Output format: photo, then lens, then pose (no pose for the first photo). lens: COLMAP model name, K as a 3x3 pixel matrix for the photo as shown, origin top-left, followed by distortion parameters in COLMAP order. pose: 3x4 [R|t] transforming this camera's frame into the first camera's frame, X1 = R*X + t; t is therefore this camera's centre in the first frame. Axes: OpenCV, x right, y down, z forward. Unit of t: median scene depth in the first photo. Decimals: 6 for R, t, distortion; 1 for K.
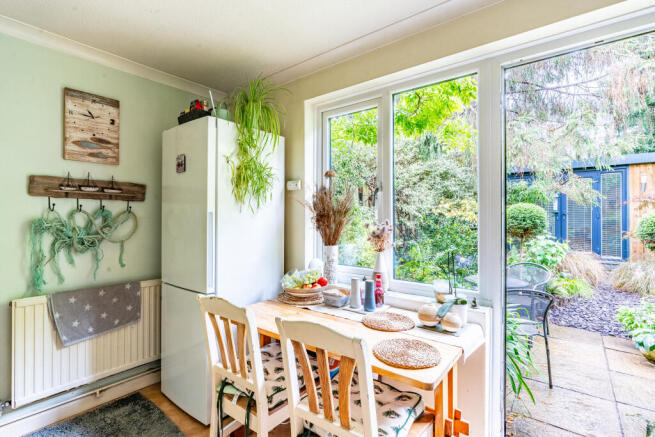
lens RADIAL K [[309.9, 0, 327.5], [0, 309.9, 218.5], [0, 0, 1]] dist [0.000522, -0.000097]
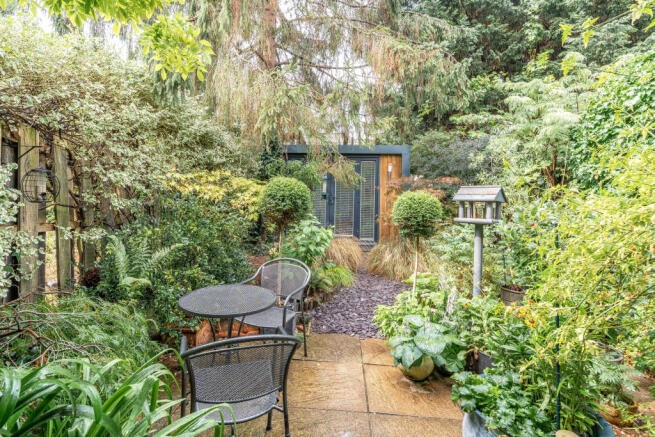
lens RADIAL K [[309.9, 0, 327.5], [0, 309.9, 218.5], [0, 0, 1]] dist [0.000522, -0.000097]
pose [[0.810759, -0.008868, 0.585313, 0.224616], [-0.021084, 0.998794, 0.044339, 0.011304], [-0.585001, -0.048289, 0.809594, 0.268779]]
